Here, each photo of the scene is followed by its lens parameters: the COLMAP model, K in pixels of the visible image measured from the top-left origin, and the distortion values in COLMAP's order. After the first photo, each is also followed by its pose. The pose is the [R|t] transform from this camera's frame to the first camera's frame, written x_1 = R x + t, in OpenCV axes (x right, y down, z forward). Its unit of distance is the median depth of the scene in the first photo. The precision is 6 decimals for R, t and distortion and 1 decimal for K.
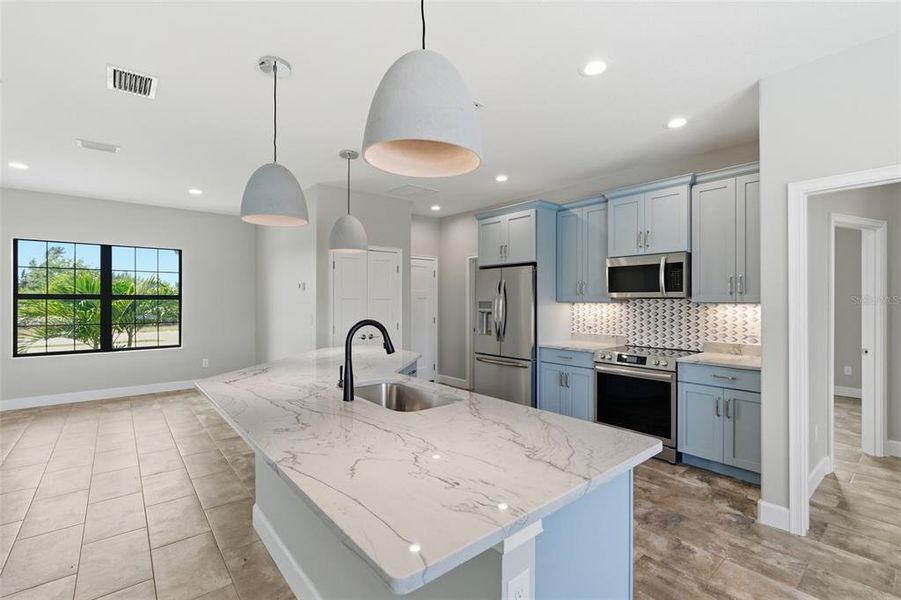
lens RADIAL K [[409.7, 0, 454.2], [0, 409.7, 299.7], [0, 0, 1]] dist [-0.012450, 0.005380]
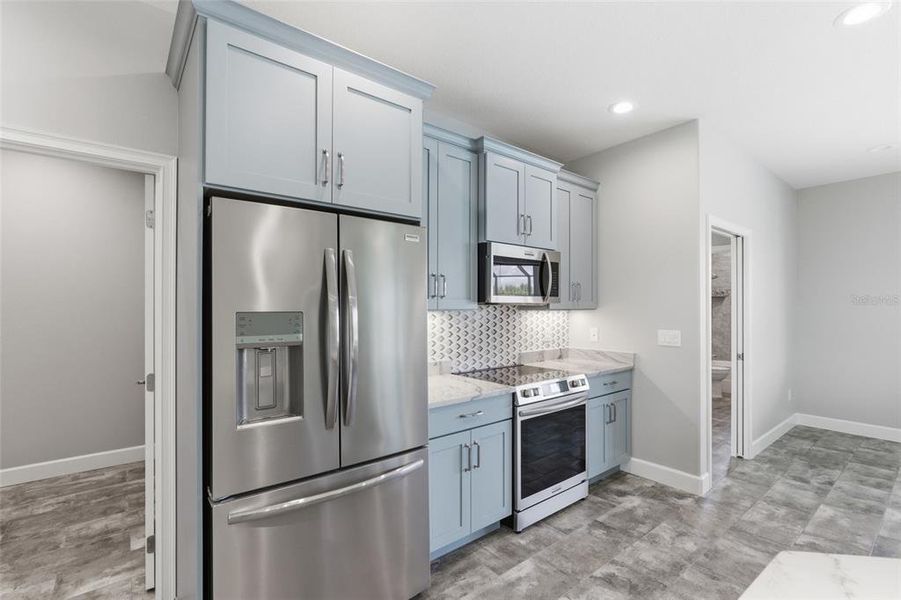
lens RADIAL K [[409.7, 0, 446.9], [0, 409.7, 305.9], [0, 0, 1]] dist [-0.012450, 0.005380]
pose [[0.018130, 0.002761, 0.999832, -0.272012], [0.000059, 0.999996, -0.002763, 0.001380], [-0.999836, 0.000109, 0.018130, 1.063625]]
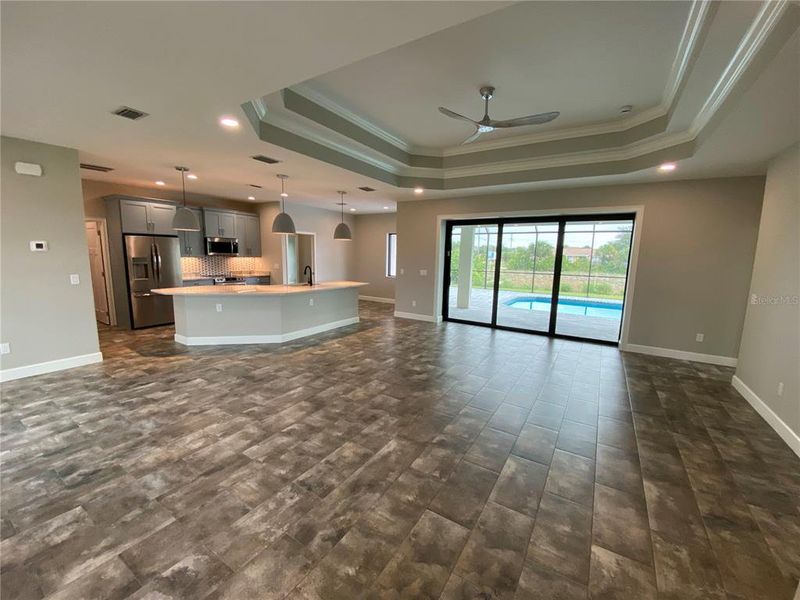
lens RADIAL K [[327.7, 0, 401.3], [0, 327.7, 301.5], [0, 0, 1]] dist [-0.001413, -0.008622]
pose [[-0.319999, -0.149579, 0.935535, -1.707257], [-0.024526, 0.988435, 0.149648, -0.047692], [-0.947100, 0.024942, -0.319967, 0.579024]]
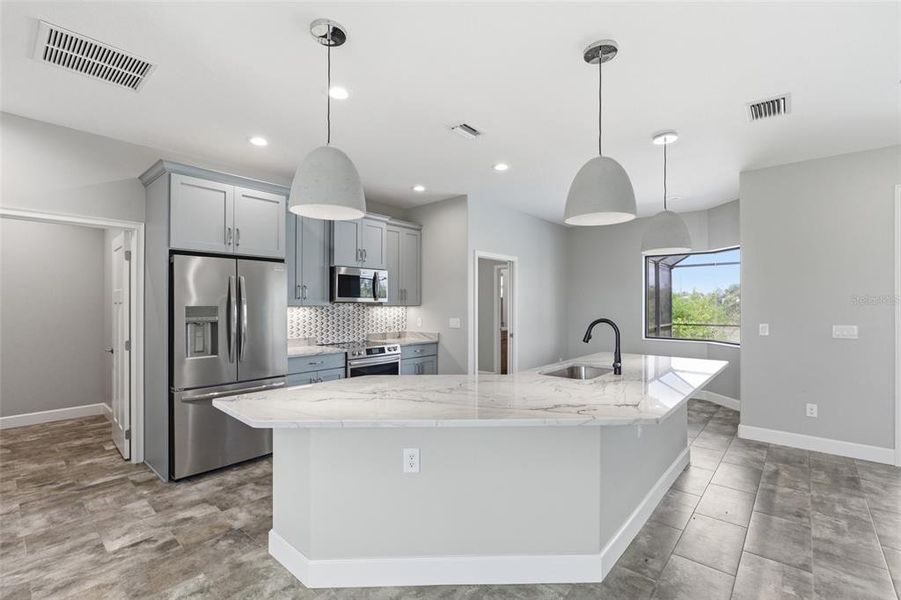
lens RADIAL K [[409.7, 0, 448.9], [0, 409.7, 303.1], [0, 0, 1]] dist [-0.012450, 0.005380]
pose [[-0.156434, 0.002179, 0.987686, -0.768406], [-0.001255, 0.999996, -0.002405, 0.000768], [-0.987688, -0.001616, -0.156431, 0.877724]]
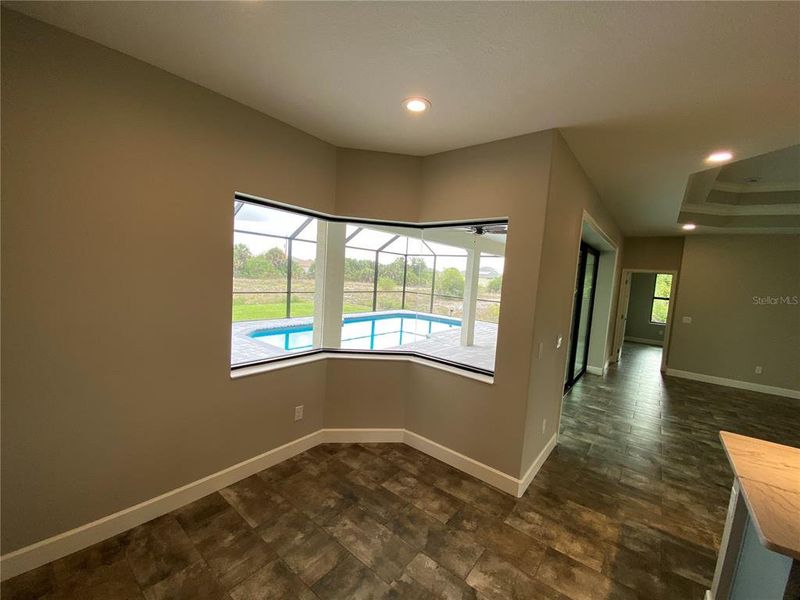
lens RADIAL K [[327.7, 0, 402.4], [0, 327.7, 301.6], [0, 0, 1]] dist [-0.001413, -0.008622]
pose [[-0.975260, -0.046421, -0.216134, 0.519280], [-0.066801, 0.993881, 0.087965, -0.072596], [0.210728, 0.100227, -0.972393, 0.503103]]
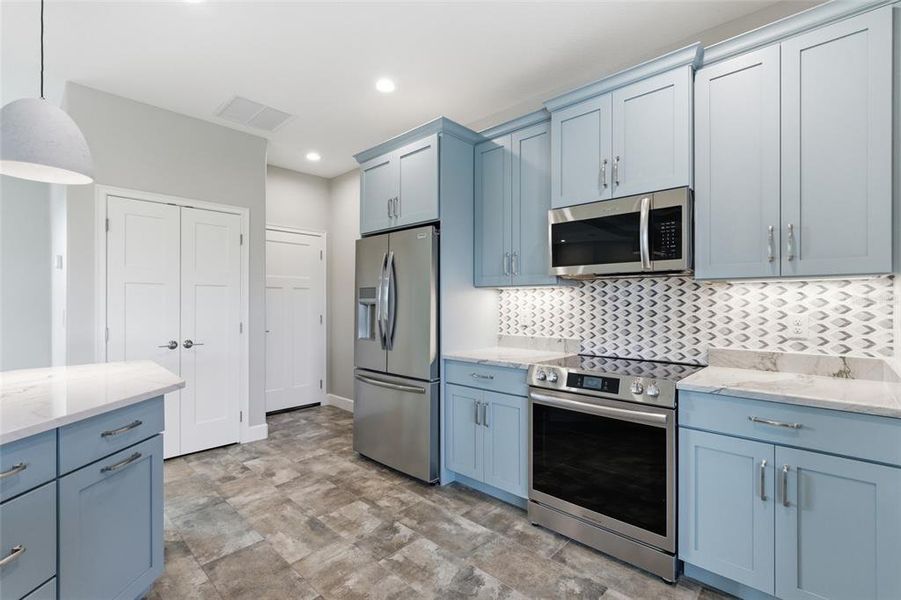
lens RADIAL K [[409.7, 0, 454.2], [0, 409.7, 300.8], [0, 0, 1]] dist [-0.012450, 0.005380]
pose [[0.992741, -0.001285, 0.120263, 0.164147], [0.001470, 0.999998, -0.001446, 0.032093], [-0.120261, 0.001612, 0.992741, 0.426492]]
